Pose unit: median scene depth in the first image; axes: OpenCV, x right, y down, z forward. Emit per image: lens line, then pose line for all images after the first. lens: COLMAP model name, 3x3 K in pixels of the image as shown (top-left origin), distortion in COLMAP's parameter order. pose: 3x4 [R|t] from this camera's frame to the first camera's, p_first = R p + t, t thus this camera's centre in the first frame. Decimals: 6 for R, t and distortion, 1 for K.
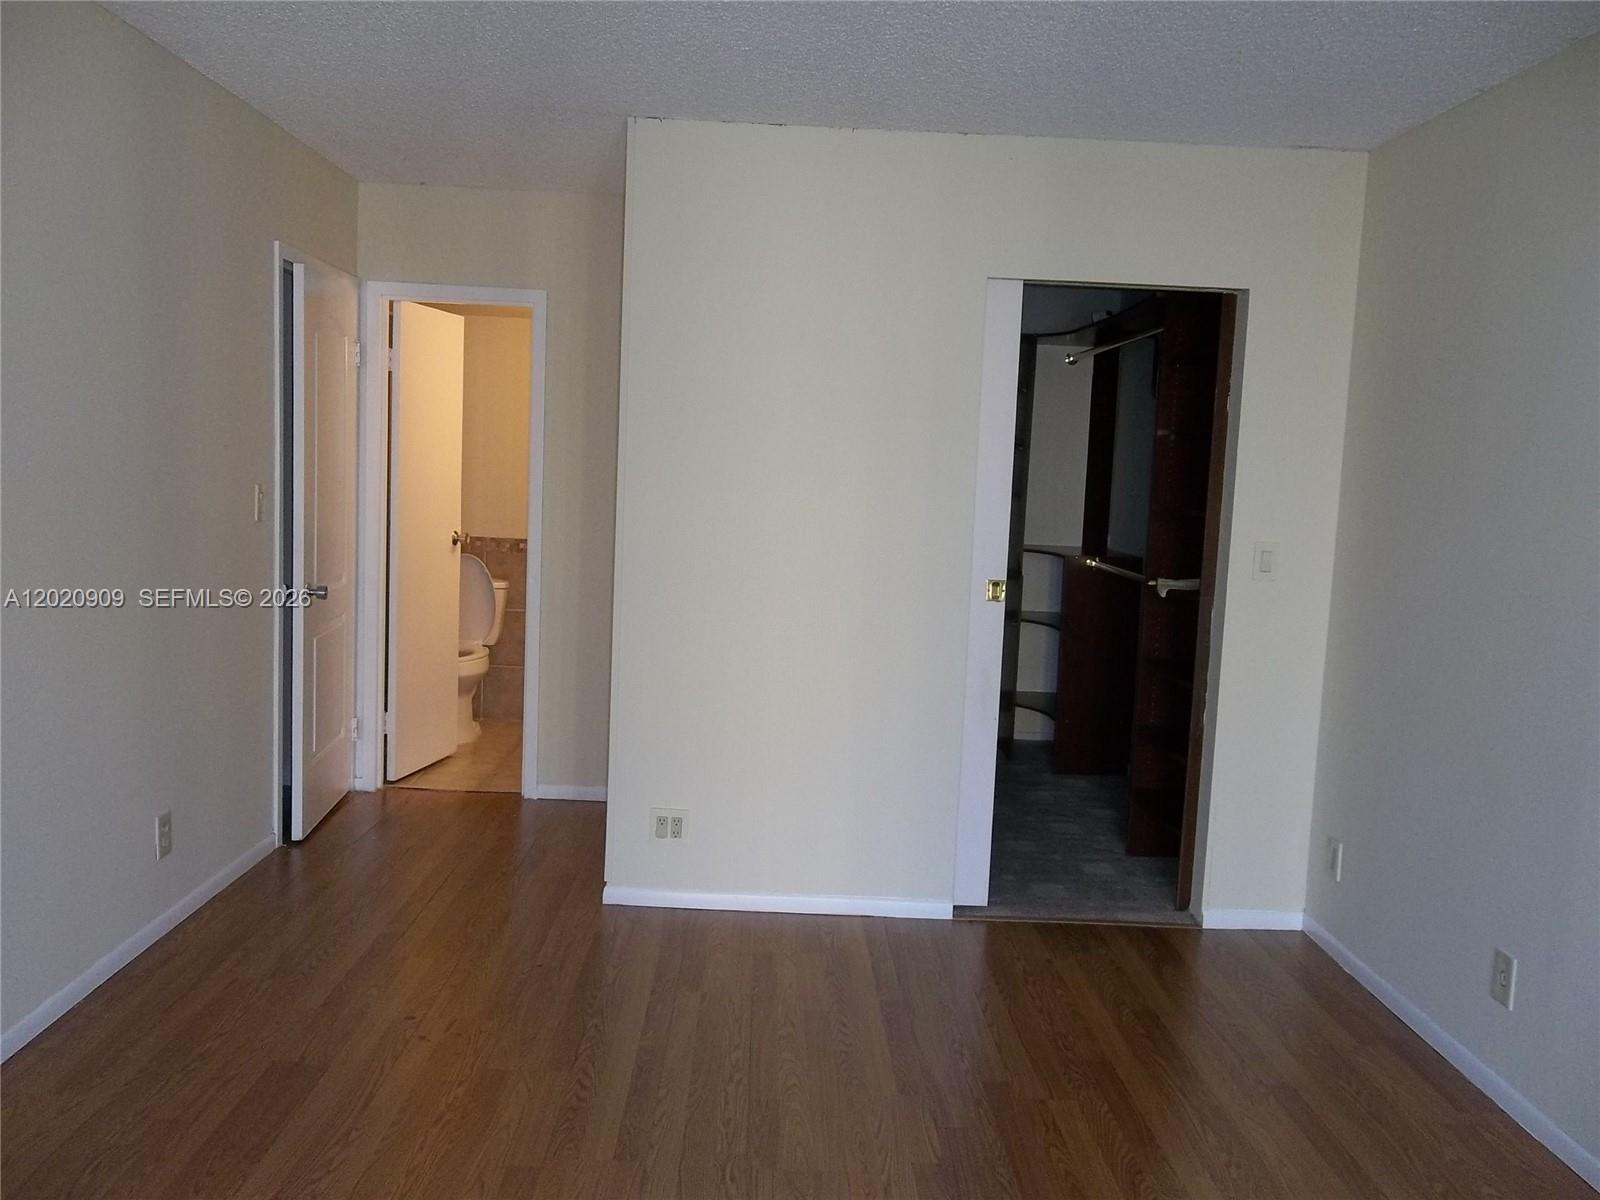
lens RADIAL K [[1299.2, 0, 800.0], [0, 1299.2, 600.0], [0, 0, 1]] dist [0.003198, 0.003511]
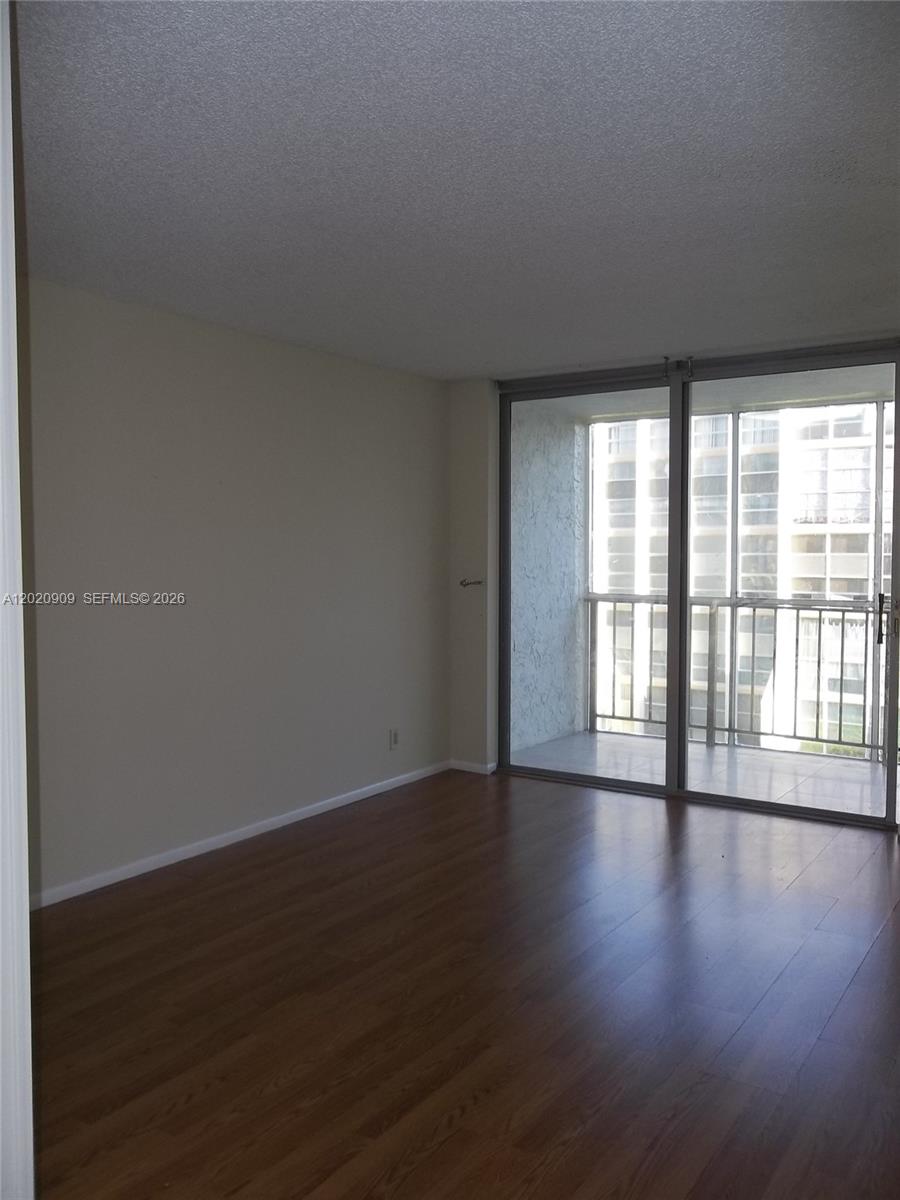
lens RADIAL K [[974.4, 0, 450.0], [0, 974.4, 600.0], [0, 0, 1]] dist [0.003198, 0.003511]
pose [[-0.819083, -0.072393, 0.569090, -0.585458], [0.024007, 0.986811, 0.160084, -0.178050], [-0.573173, 0.144784, -0.806542, 1.582802]]
